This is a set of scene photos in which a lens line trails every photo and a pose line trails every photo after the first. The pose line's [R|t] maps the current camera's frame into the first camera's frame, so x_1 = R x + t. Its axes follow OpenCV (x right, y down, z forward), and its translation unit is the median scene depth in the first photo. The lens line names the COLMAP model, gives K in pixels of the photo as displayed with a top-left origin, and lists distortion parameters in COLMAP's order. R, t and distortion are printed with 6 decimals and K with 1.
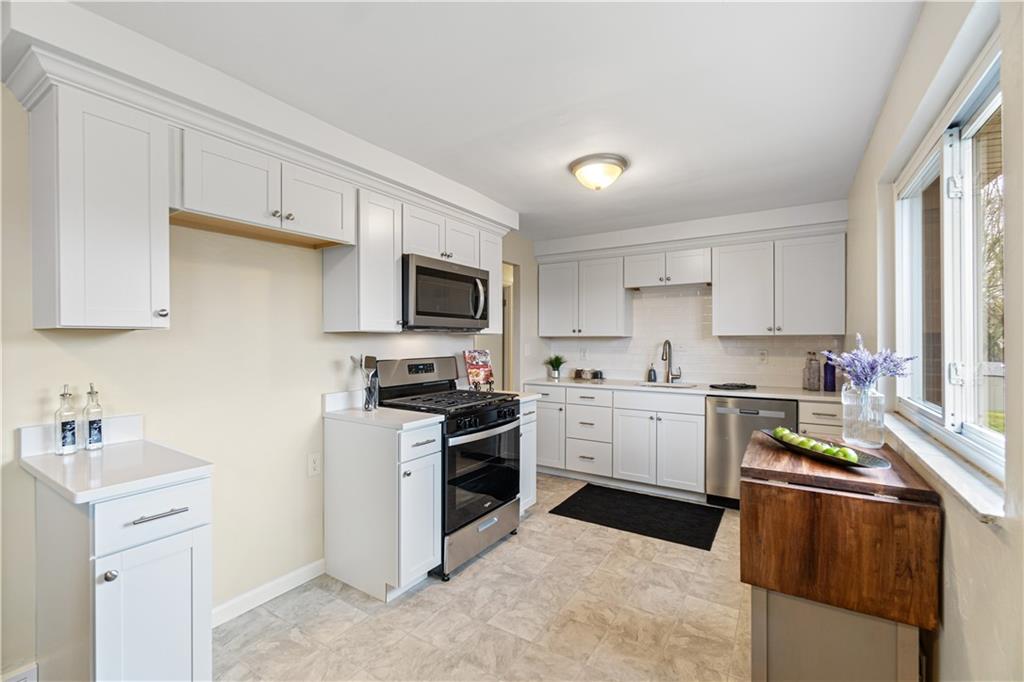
lens RADIAL K [[444.4, 0, 506.5], [0, 444.4, 338.3], [0, 0, 1]] dist [-0.001007, -0.000178]
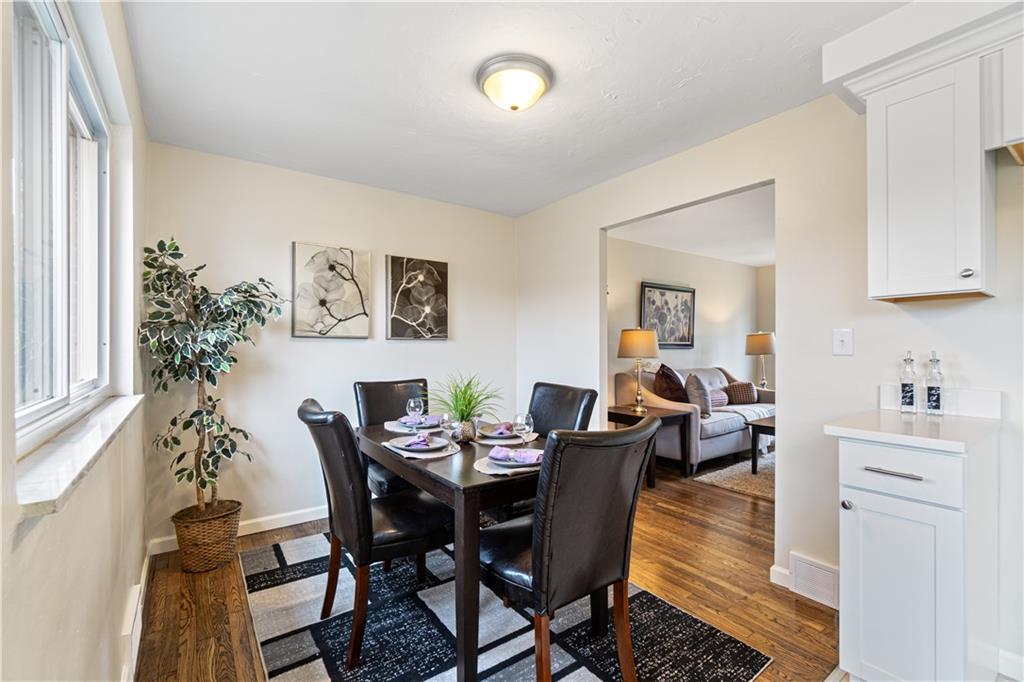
lens RADIAL K [[446.2, 0, 506.1], [0, 446.2, 345.4], [0, 0, 1]] dist [-0.000419, -0.000042]
pose [[-0.368389, -0.003272, -0.929666, 0.307662], [0.003926, 0.999979, -0.005075, 0.067728], [0.929663, -0.005519, -0.368369, 0.348031]]
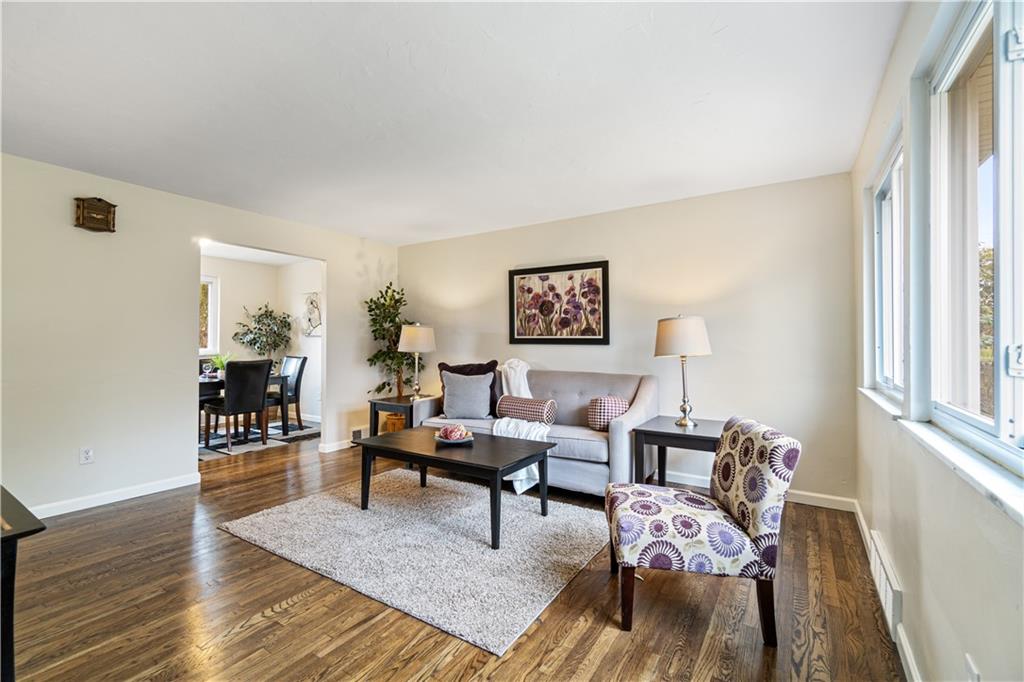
lens RADIAL K [[444.4, 0, 506.5], [0, 444.4, 338.3], [0, 0, 1]] dist [-0.001007, -0.000178]
pose [[-0.999967, -0.004571, 0.006715, -2.101932], [-0.004639, 0.999938, -0.010092, 0.070282], [-0.006669, -0.010123, -0.999927, 2.239228]]
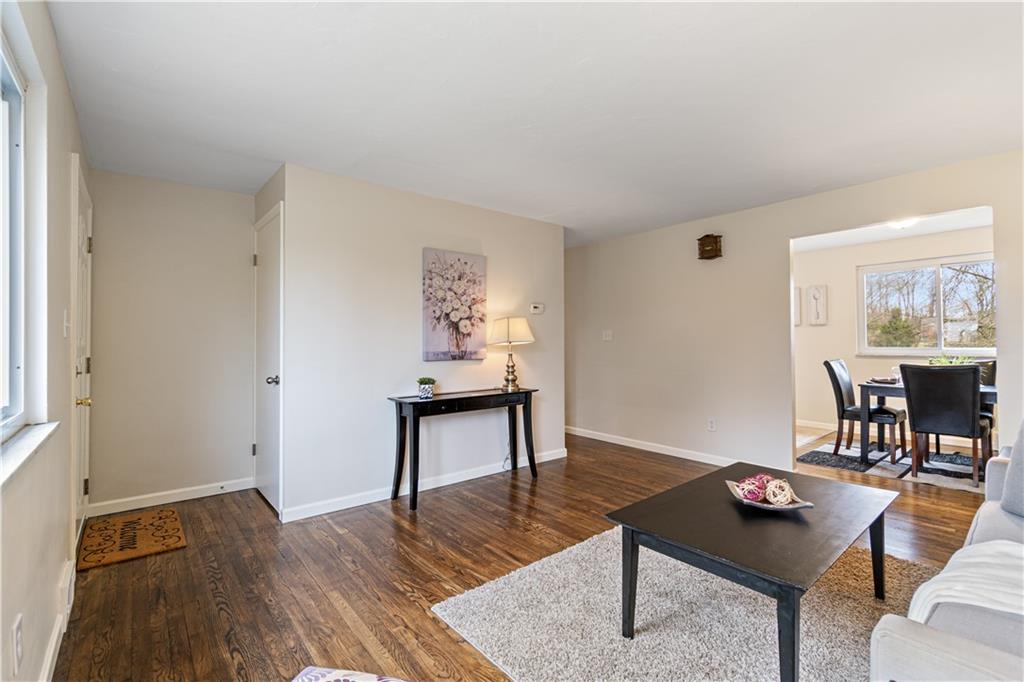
lens RADIAL K [[444.4, 0, 506.5], [0, 444.4, 338.3], [0, 0, 1]] dist [-0.001007, -0.000178]
pose [[0.291158, 0.001241, 0.956674, -2.893078], [0.005584, 0.999980, -0.002997, 0.057915], [-0.956659, 0.006215, 0.291146, 1.087372]]
